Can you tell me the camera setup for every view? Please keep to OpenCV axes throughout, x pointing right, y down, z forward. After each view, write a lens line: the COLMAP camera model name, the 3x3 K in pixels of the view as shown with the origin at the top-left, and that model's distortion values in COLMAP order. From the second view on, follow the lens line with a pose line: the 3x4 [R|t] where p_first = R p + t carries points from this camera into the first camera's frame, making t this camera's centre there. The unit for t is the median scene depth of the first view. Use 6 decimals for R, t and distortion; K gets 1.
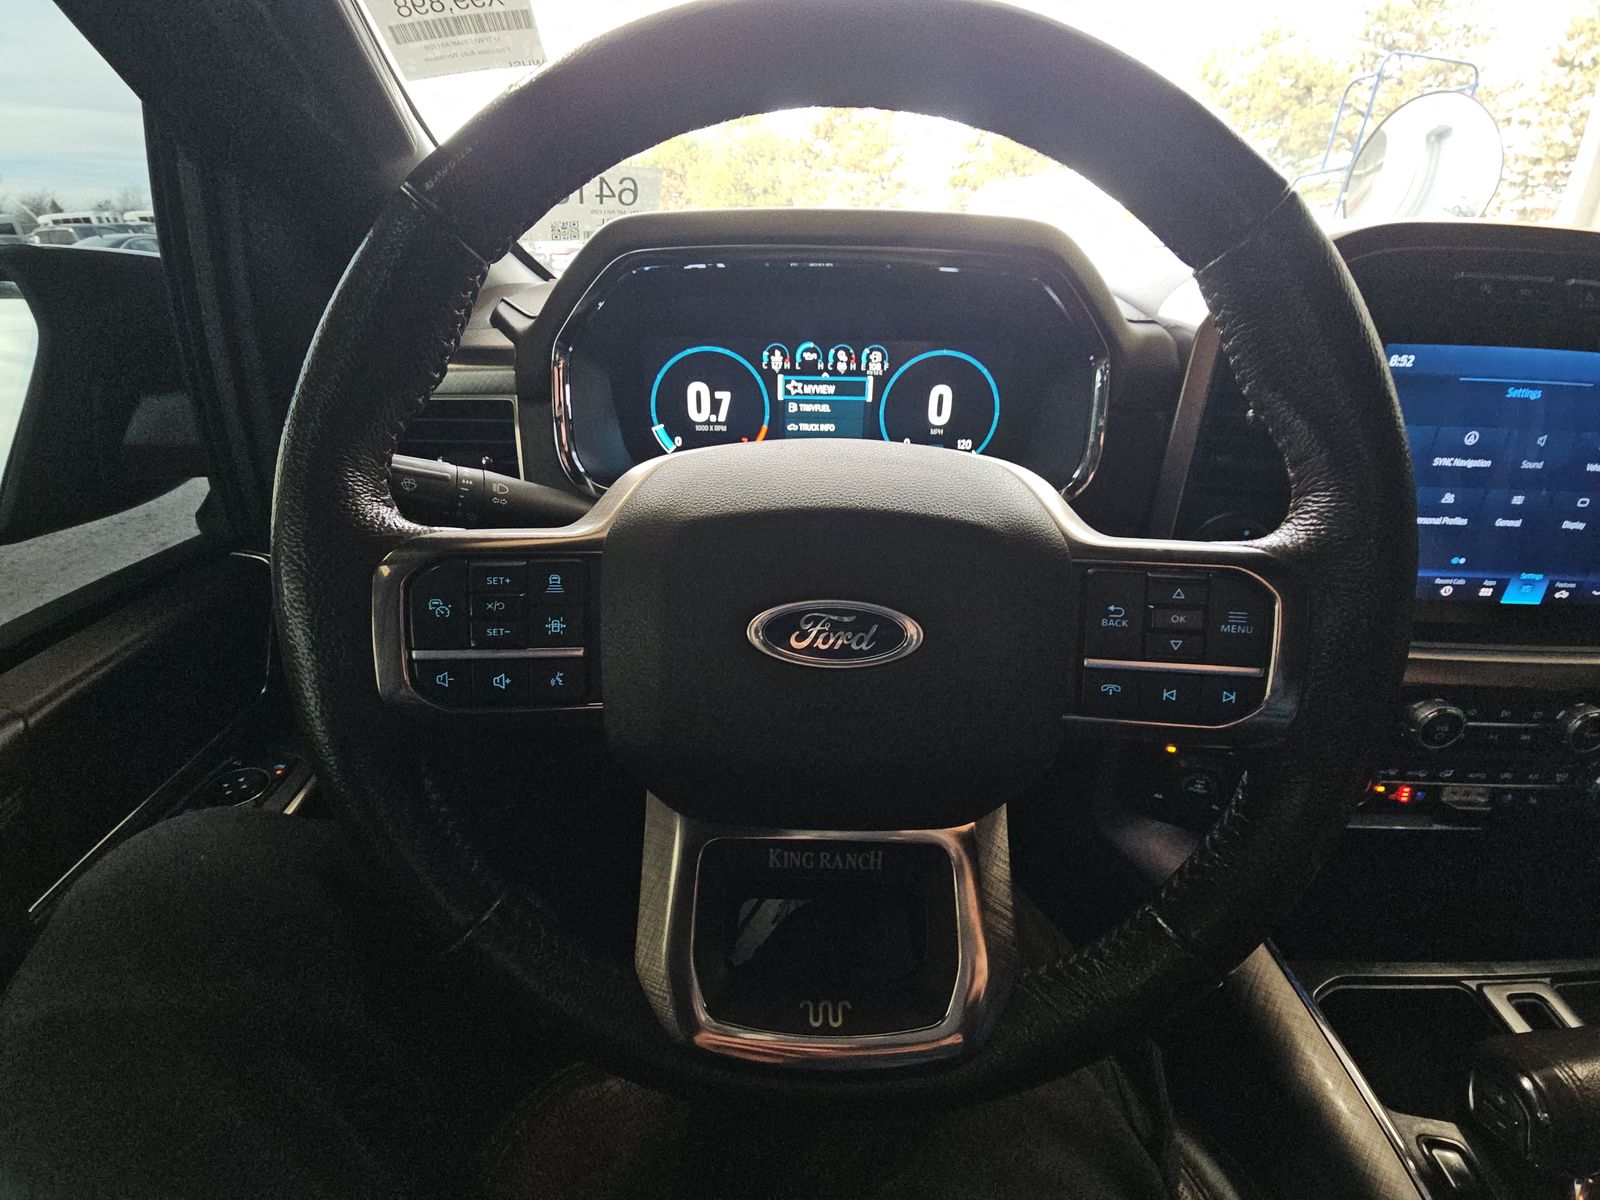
lens RADIAL K [[654.3, 0, 793.5], [0, 654.3, 597.0], [0, 0, 1]] dist [-0.001919, -0.000759]
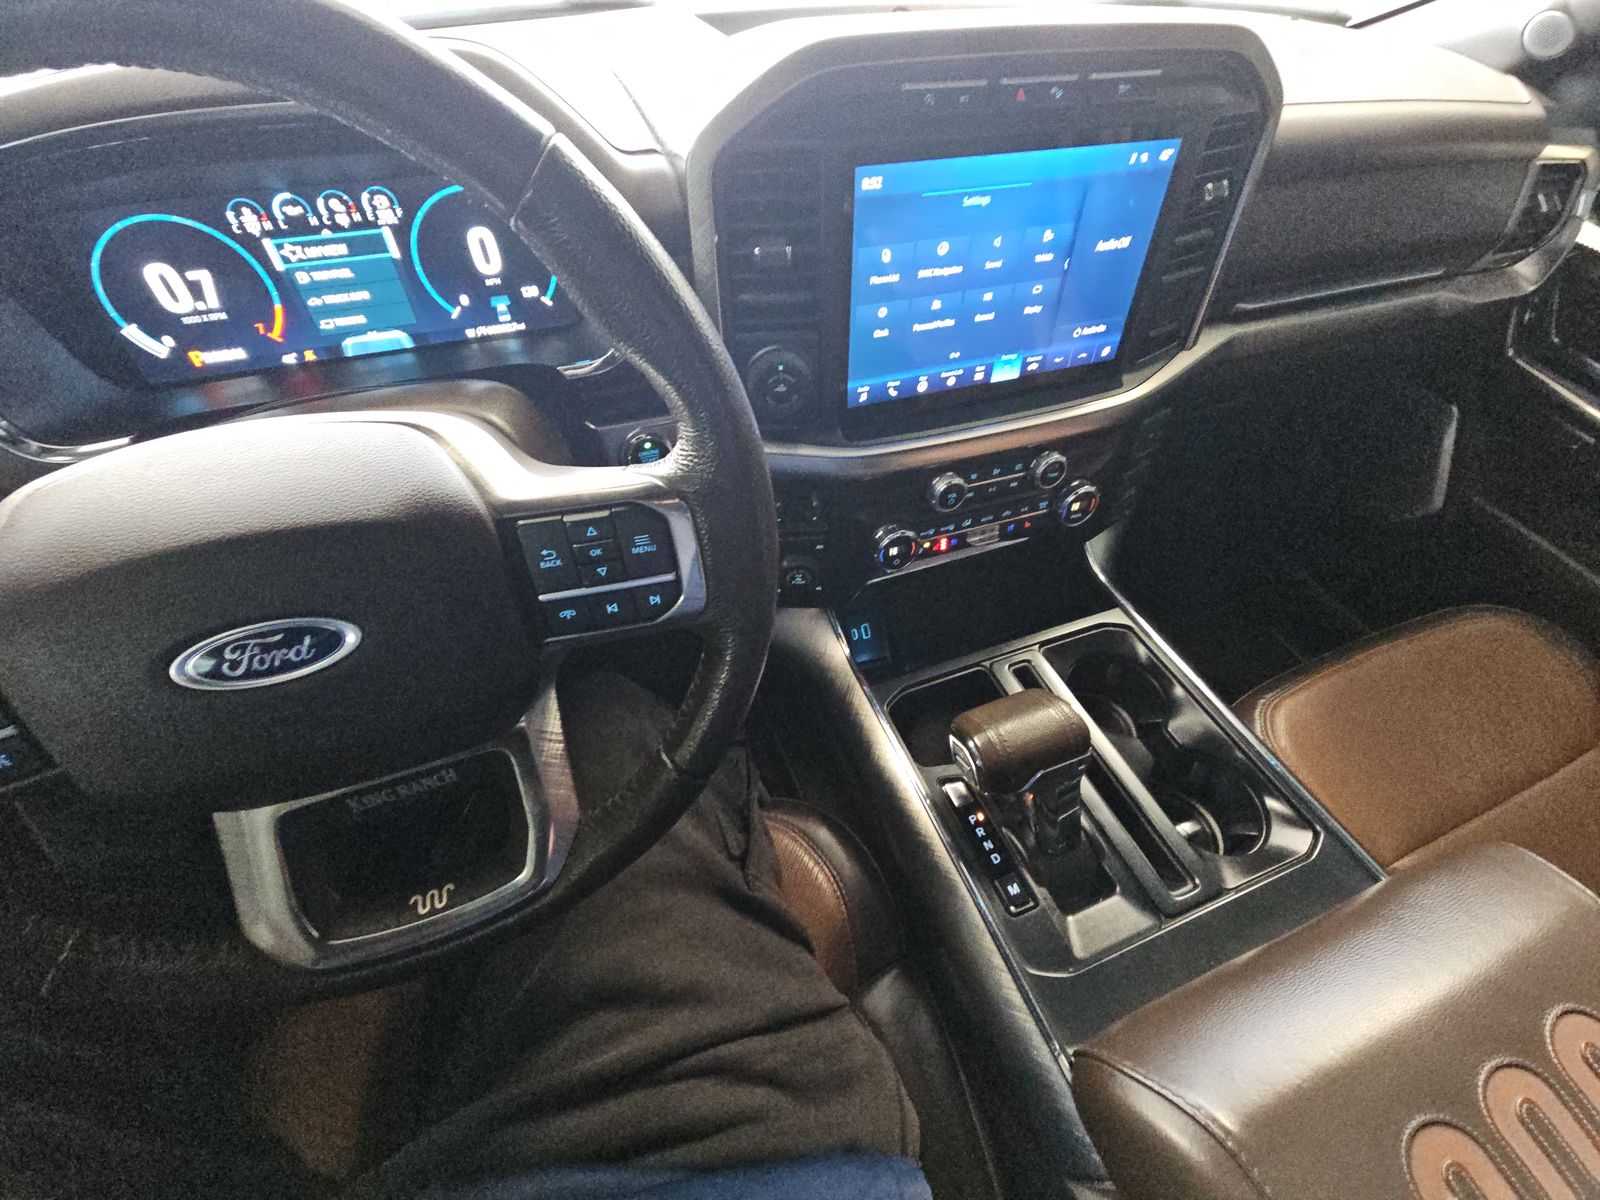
lens RADIAL K [[654.3, 0, 798.1], [0, 654.3, 599.0], [0, 0, 1]] dist [-0.001919, -0.000759]
pose [[0.925907, -0.277078, 0.256756, 0.265701], [0.170232, 0.912821, 0.371186, -0.118391], [-0.337220, -0.299976, 0.892355, -0.092233]]
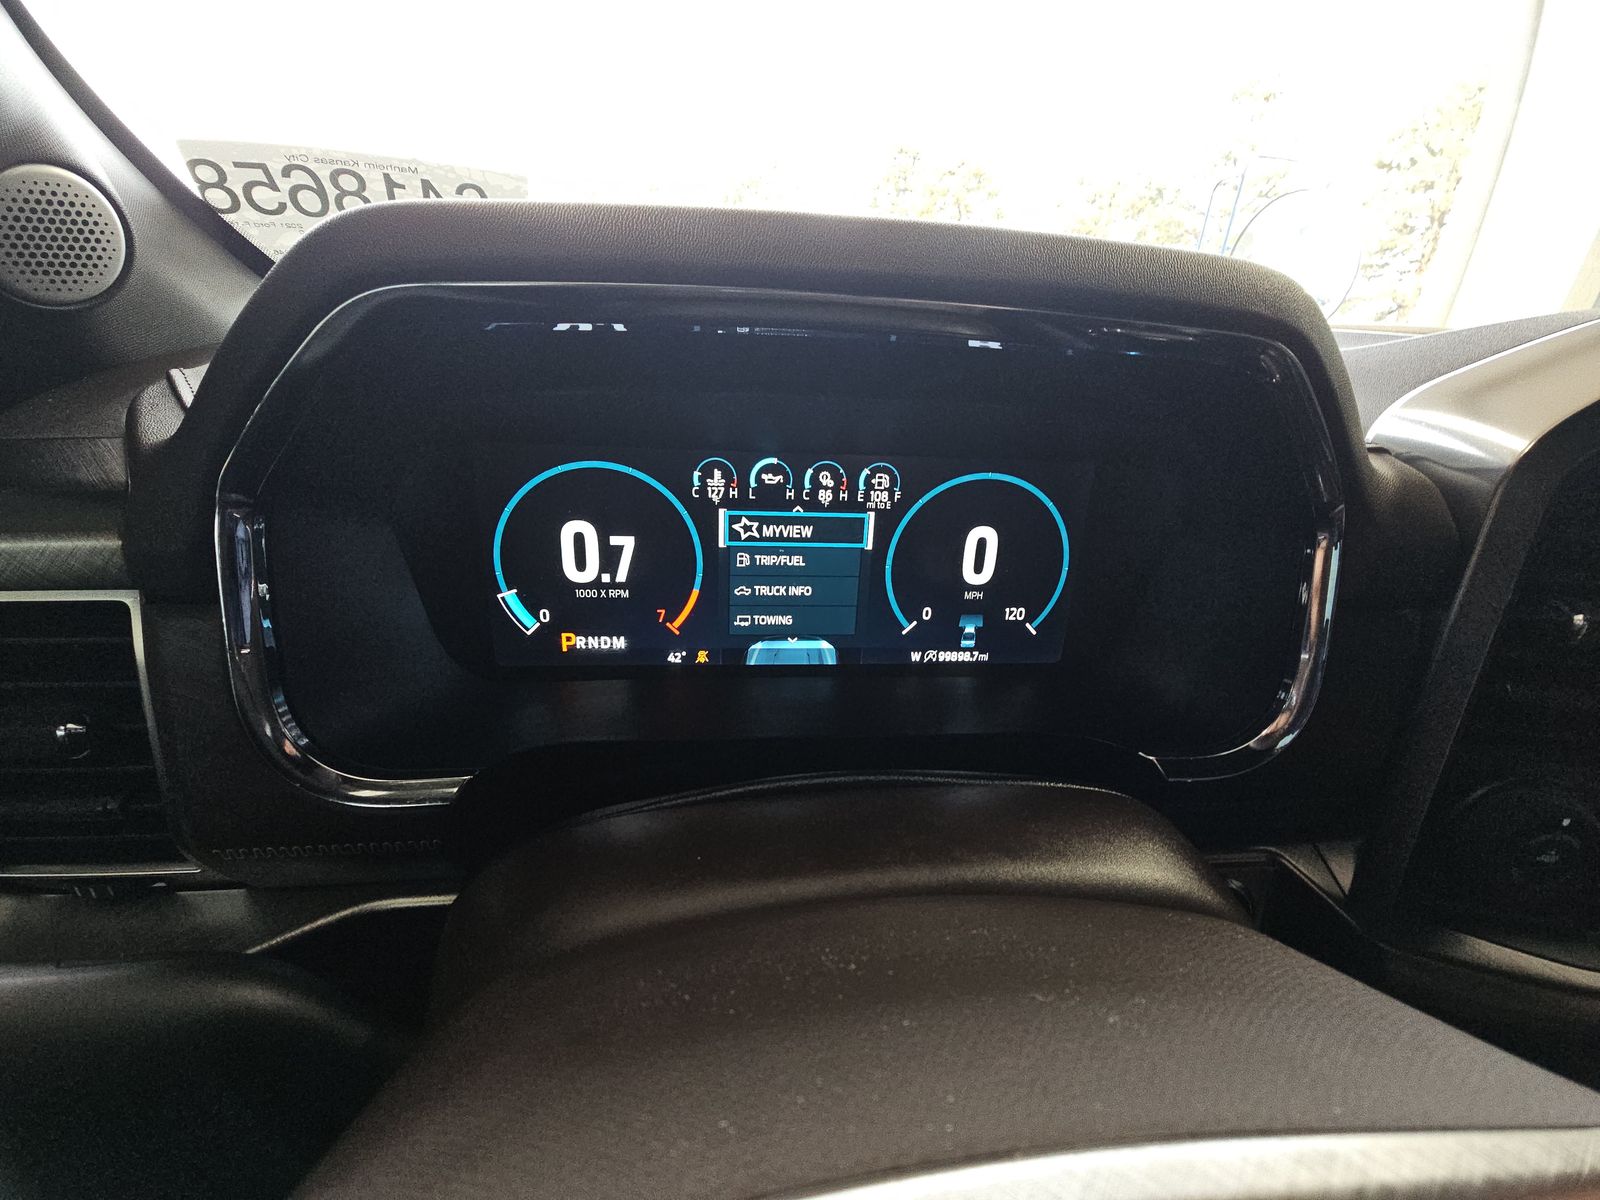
lens RADIAL K [[654.3, 0, 797.3], [0, 654.3, 600.8], [0, 0, 1]] dist [-0.001919, -0.000759]
pose [[0.991198, -0.015130, 0.131522, -0.032044], [0.024384, 0.997316, -0.069035, -0.215442], [-0.130124, 0.071634, 0.988907, 0.416698]]
